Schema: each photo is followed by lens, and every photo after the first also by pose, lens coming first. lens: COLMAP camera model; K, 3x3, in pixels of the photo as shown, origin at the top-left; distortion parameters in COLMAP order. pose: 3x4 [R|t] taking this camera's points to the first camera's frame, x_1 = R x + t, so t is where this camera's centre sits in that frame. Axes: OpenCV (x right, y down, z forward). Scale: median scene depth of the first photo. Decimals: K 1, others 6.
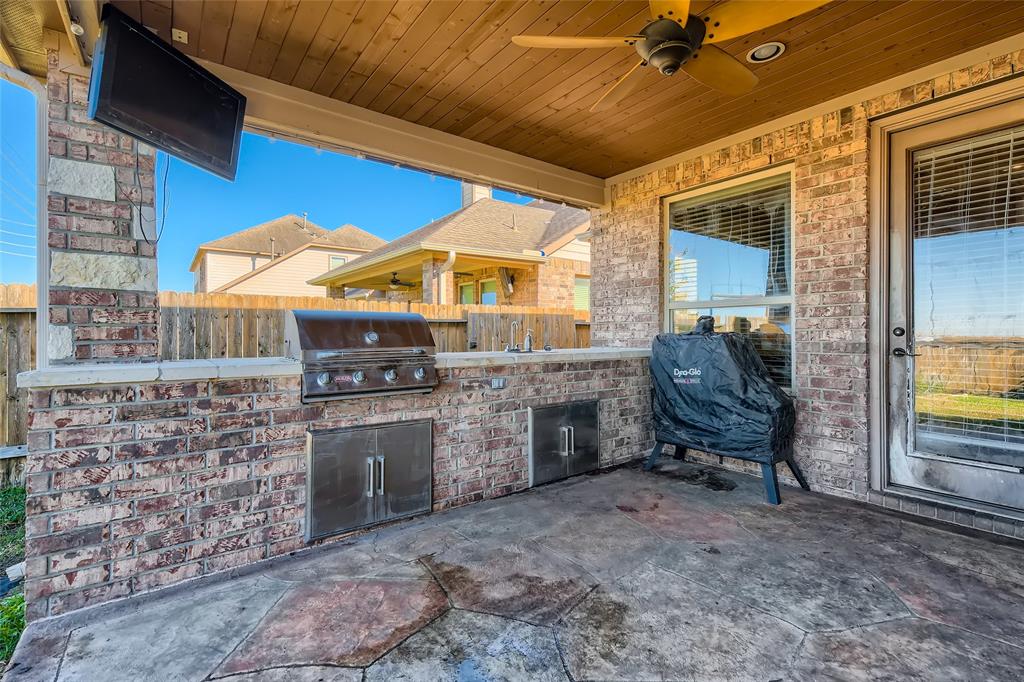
lens RADIAL K [[470.3, 0, 510.3], [0, 470.3, 334.8], [0, 0, 1]] dist [0.010204, -0.001885]
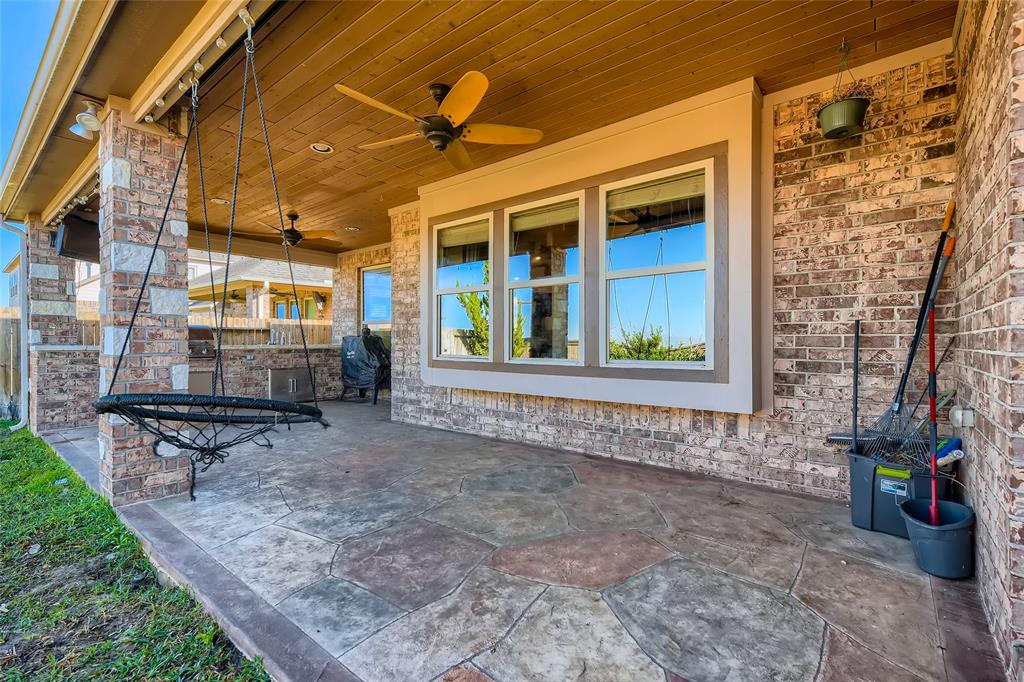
lens RADIAL K [[470.3, 0, 518.4], [0, 470.3, 343.4], [0, 0, 1]] dist [0.010204, -0.001885]
pose [[0.968551, 0.000164, 0.248816, 0.640760], [-0.000065, 1.000000, -0.000406, 0.037689], [-0.248816, 0.000377, 0.968551, -1.463493]]
